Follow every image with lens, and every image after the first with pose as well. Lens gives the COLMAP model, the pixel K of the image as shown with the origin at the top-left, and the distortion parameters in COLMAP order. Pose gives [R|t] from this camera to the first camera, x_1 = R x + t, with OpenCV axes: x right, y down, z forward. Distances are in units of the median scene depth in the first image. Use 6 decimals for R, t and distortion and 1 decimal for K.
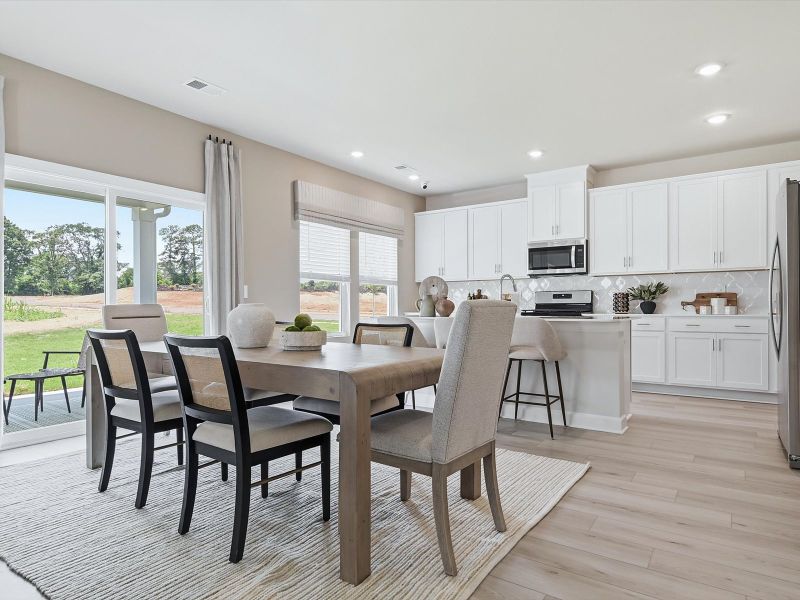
lens RADIAL K [[468.1, 0, 400.0], [0, 468.1, 300.0], [0, 0, 1]] dist [0.008634, 0.001537]
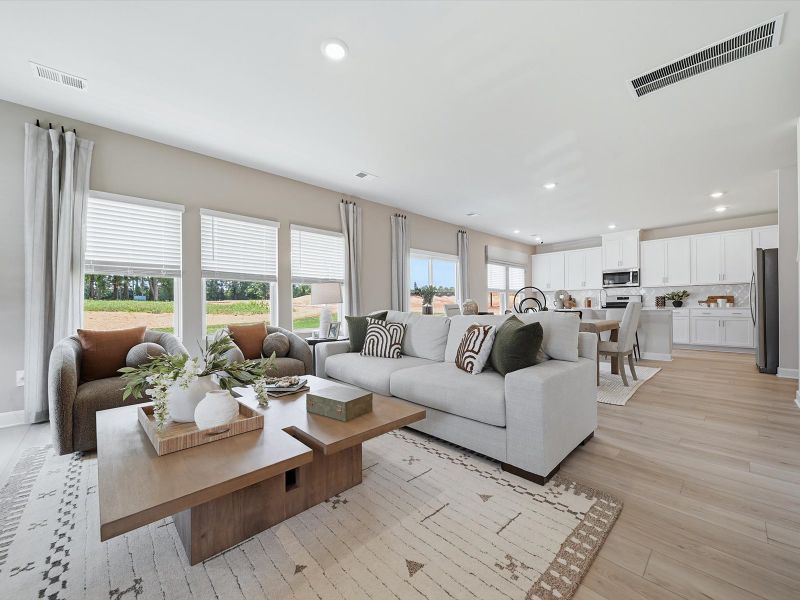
lens RADIAL K [[309.7, 0, 400.0], [0, 309.7, 300.0], [0, 0, 1]] dist [0.000541, -0.000093]
pose [[0.979398, -0.007276, -0.201807, -0.304283], [0.006391, 0.999967, -0.005036, -0.000973], [0.201836, 0.003643, 0.979412, -0.431179]]
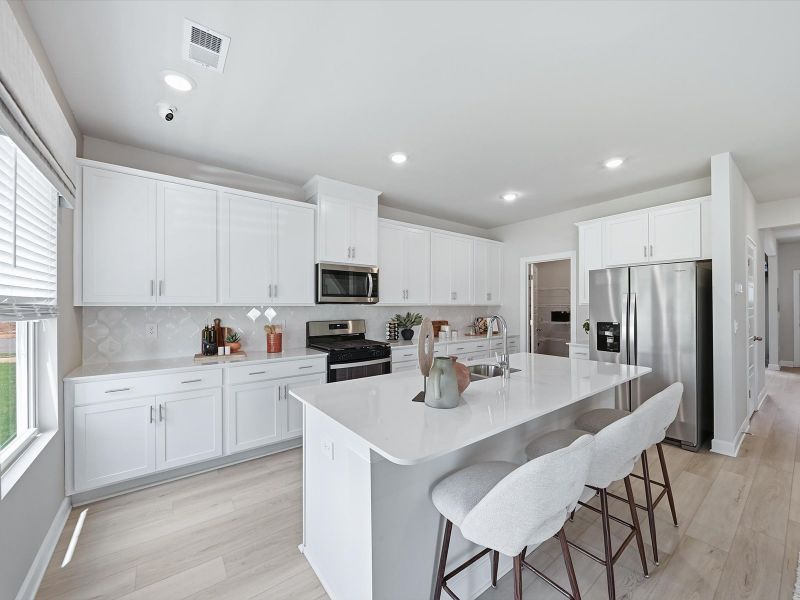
lens RADIAL K [[309.7, 0, 400.0], [0, 309.7, 300.0], [0, 0, 1]] dist [0.000541, -0.000093]
pose [[0.317183, 0.015223, 0.948242, -0.197143], [-0.011359, 0.999860, -0.012252, -0.057963], [-0.948296, -0.006885, 0.317311, 0.764812]]
